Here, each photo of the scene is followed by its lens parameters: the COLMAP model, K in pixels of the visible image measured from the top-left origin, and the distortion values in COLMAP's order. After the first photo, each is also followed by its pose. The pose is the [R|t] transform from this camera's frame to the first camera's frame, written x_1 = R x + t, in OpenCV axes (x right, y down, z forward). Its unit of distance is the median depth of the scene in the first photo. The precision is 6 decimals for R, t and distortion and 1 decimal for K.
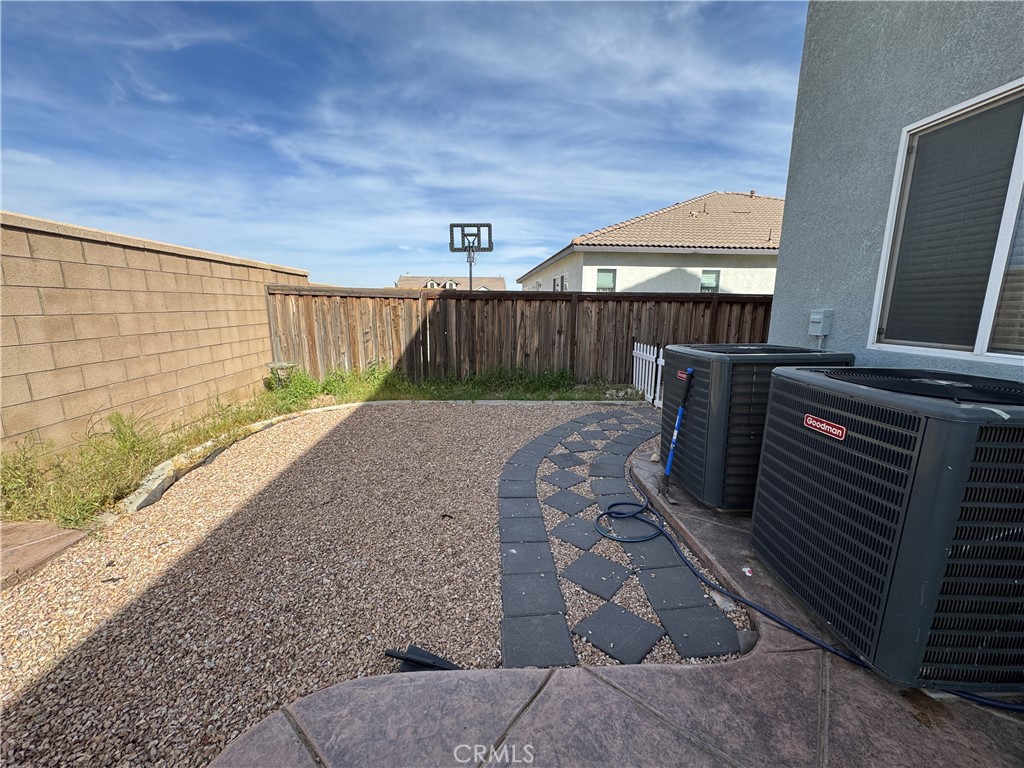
lens RADIAL K [[407.6, 0, 511.4], [0, 407.6, 382.9], [0, 0, 1]] dist [0.001773, -0.000624]
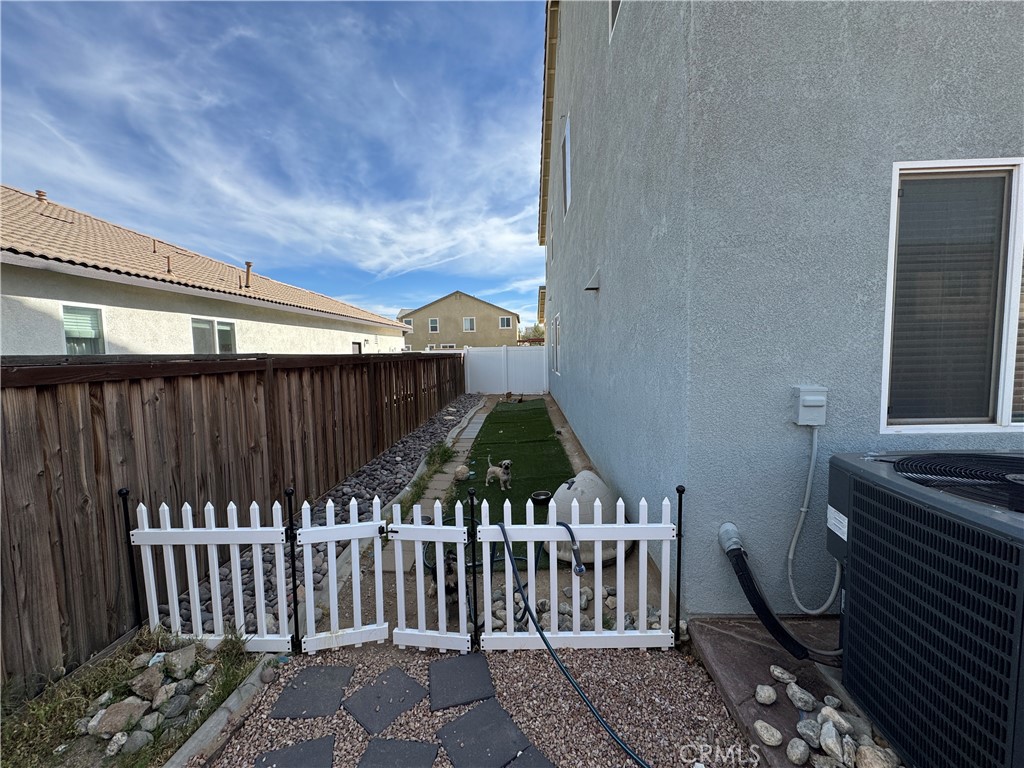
lens RADIAL K [[407.6, 0, 514.0], [0, 407.6, 380.9], [0, 0, 1]] dist [0.001773, -0.000624]
pose [[0.106114, -0.080924, 0.991056, 0.033565], [0.207384, 0.976566, 0.057536, -0.272151], [-0.972487, 0.199423, 0.120410, 1.150732]]
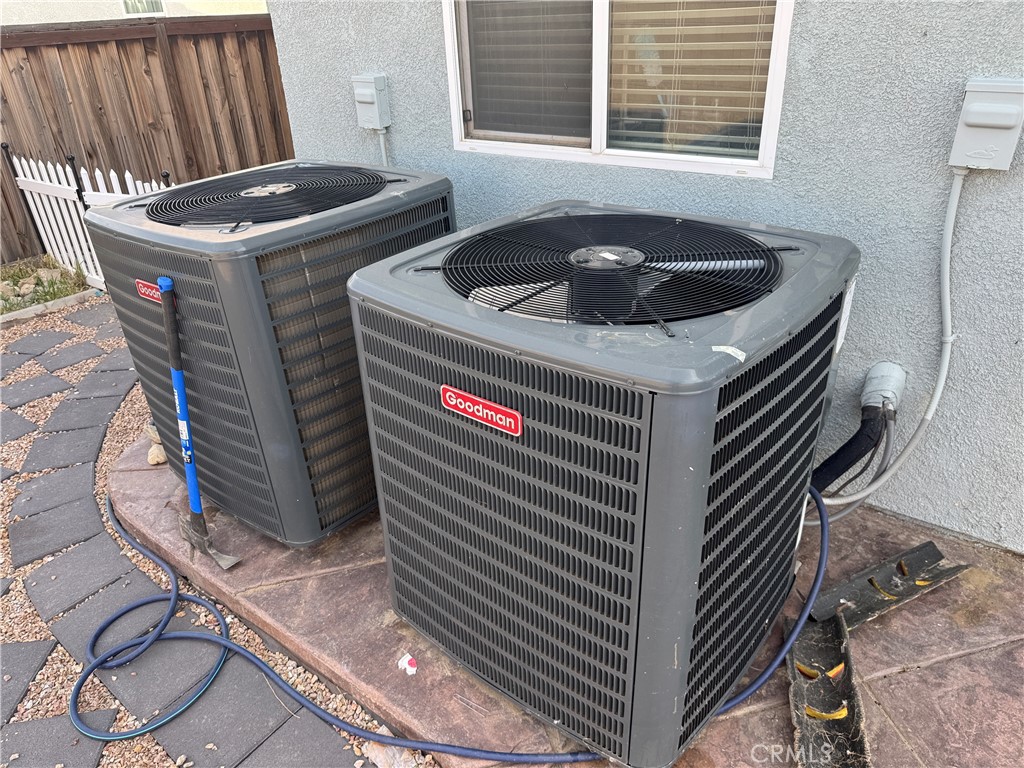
lens RADIAL K [[734.4, 0, 504.0], [0, 734.4, 382.3], [0, 0, 1]] dist [-0.000572, -0.008090]
pose [[0.658038, -0.379126, 0.650576, 0.103285], [0.187285, 0.919253, 0.346264, -0.093573], [-0.729321, -0.106012, 0.675908, 0.174402]]
